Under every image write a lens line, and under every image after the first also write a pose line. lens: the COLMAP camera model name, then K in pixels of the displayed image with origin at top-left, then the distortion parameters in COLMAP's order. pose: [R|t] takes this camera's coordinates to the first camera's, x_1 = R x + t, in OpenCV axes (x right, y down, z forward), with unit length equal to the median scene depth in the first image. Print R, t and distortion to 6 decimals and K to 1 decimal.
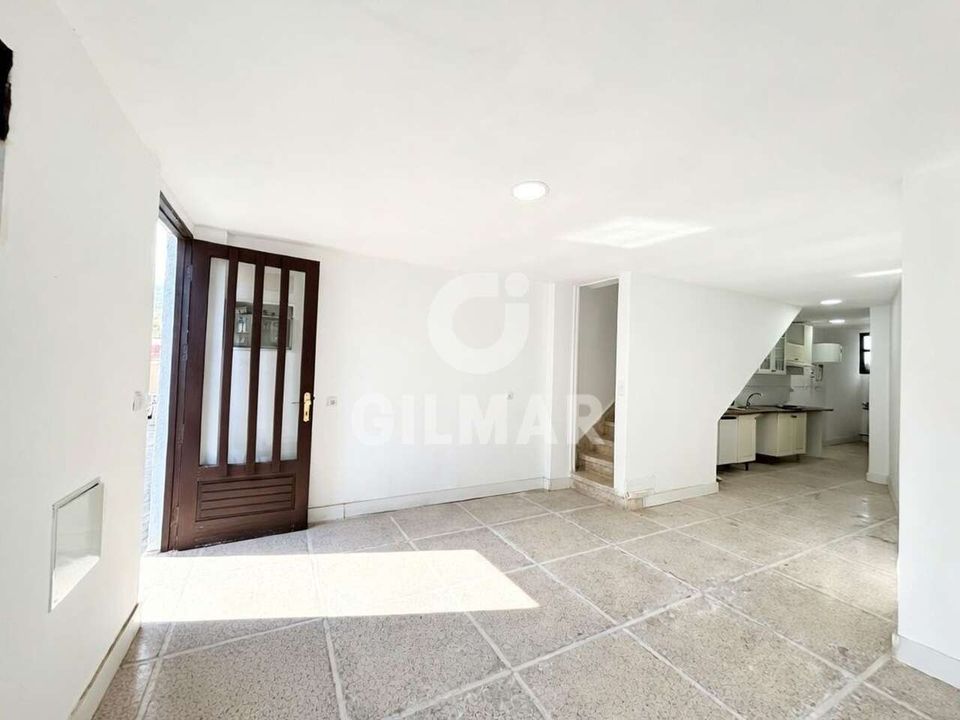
lens RADIAL K [[381.5, 0, 477.2], [0, 381.5, 362.2], [0, 0, 1]] dist [0.000047, -0.000016]
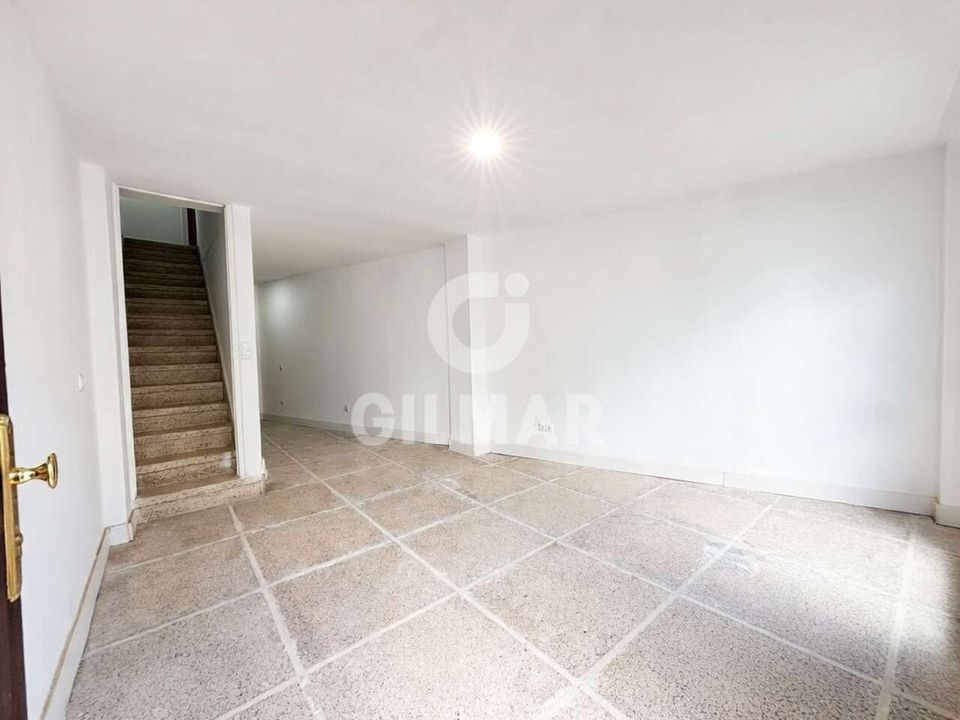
lens RADIAL K [[381.5, 0, 476.8], [0, 381.5, 358.2], [0, 0, 1]] dist [0.000047, -0.000016]
pose [[-0.201695, -0.046867, 0.978327, -0.543250], [0.003370, 0.998815, 0.048543, 0.050374], [-0.979443, 0.013088, -0.201298, 0.736216]]
